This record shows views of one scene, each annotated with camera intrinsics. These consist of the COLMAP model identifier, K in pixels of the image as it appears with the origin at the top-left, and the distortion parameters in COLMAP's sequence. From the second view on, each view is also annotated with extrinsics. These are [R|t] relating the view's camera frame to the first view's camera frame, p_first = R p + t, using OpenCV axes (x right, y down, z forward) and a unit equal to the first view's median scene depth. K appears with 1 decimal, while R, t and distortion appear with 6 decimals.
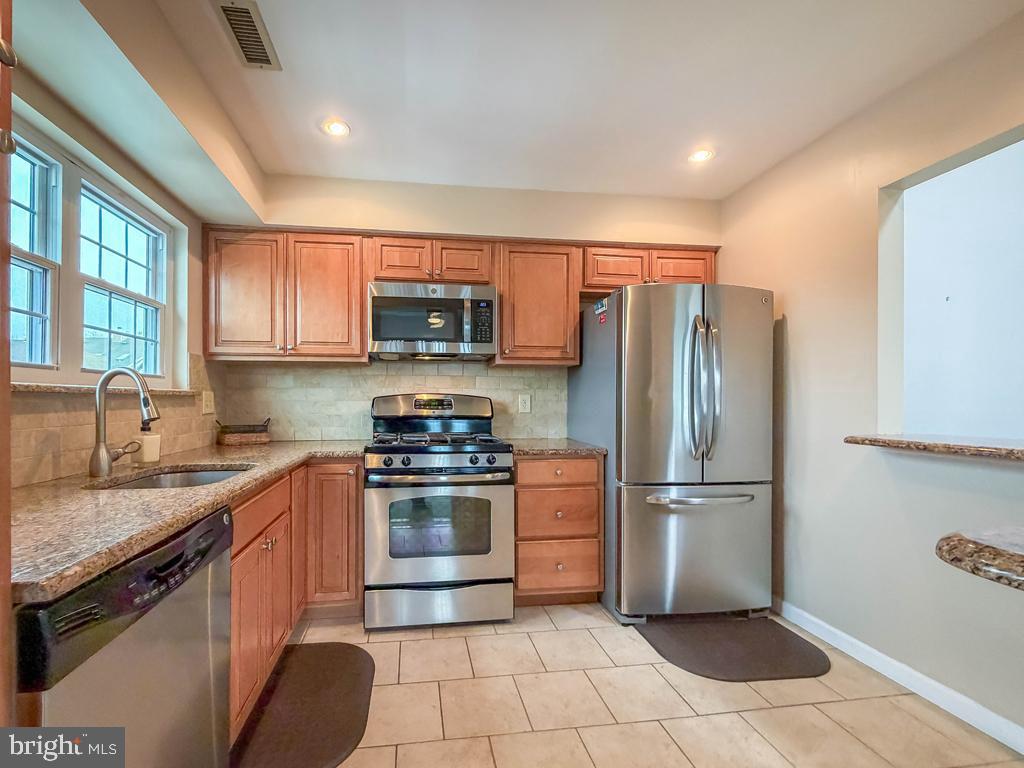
lens RADIAL K [[420.5, 0, 461.3], [0, 420.5, 400.2], [0, 0, 1]] dist [0.001330, 0.000044]
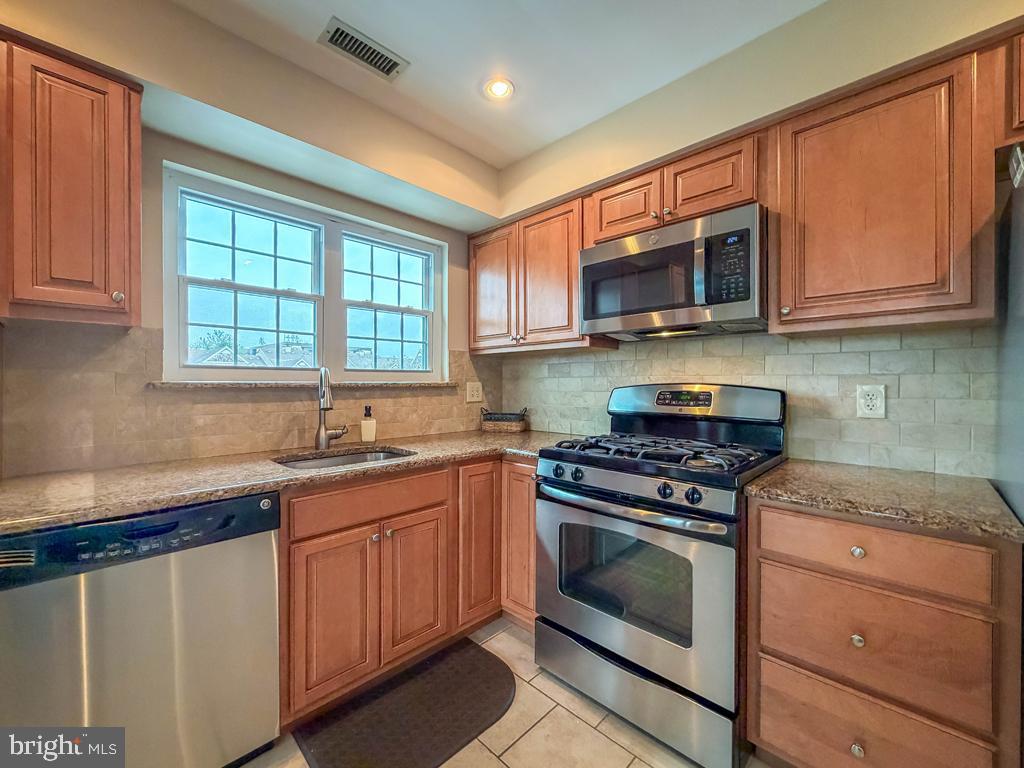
lens RADIAL K [[412.6, 0, 525.1], [0, 412.6, 384.4], [0, 0, 1]] dist [-0.000537, -0.000001]
pose [[0.633689, 0.002537, -0.773584, 0.342410], [-0.000266, 0.999995, 0.003062, -0.018283], [0.773588, -0.001735, 0.633687, 0.397323]]
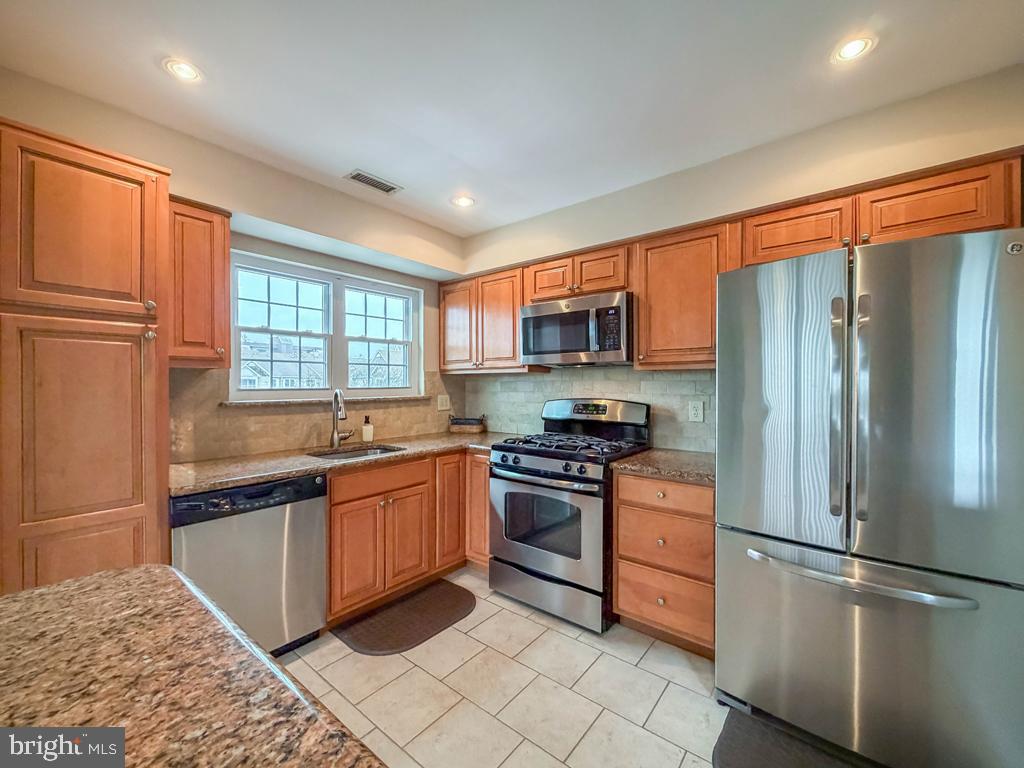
lens RADIAL K [[411.8, 0, 530.3], [0, 411.8, 387.1], [0, 0, 1]] dist [0.001232, 0.000091]
pose [[0.713121, 0.006450, -0.701011, 0.621324], [0.000253, 0.999955, 0.009457, -0.062031], [0.701041, -0.006922, 0.713087, 0.181416]]
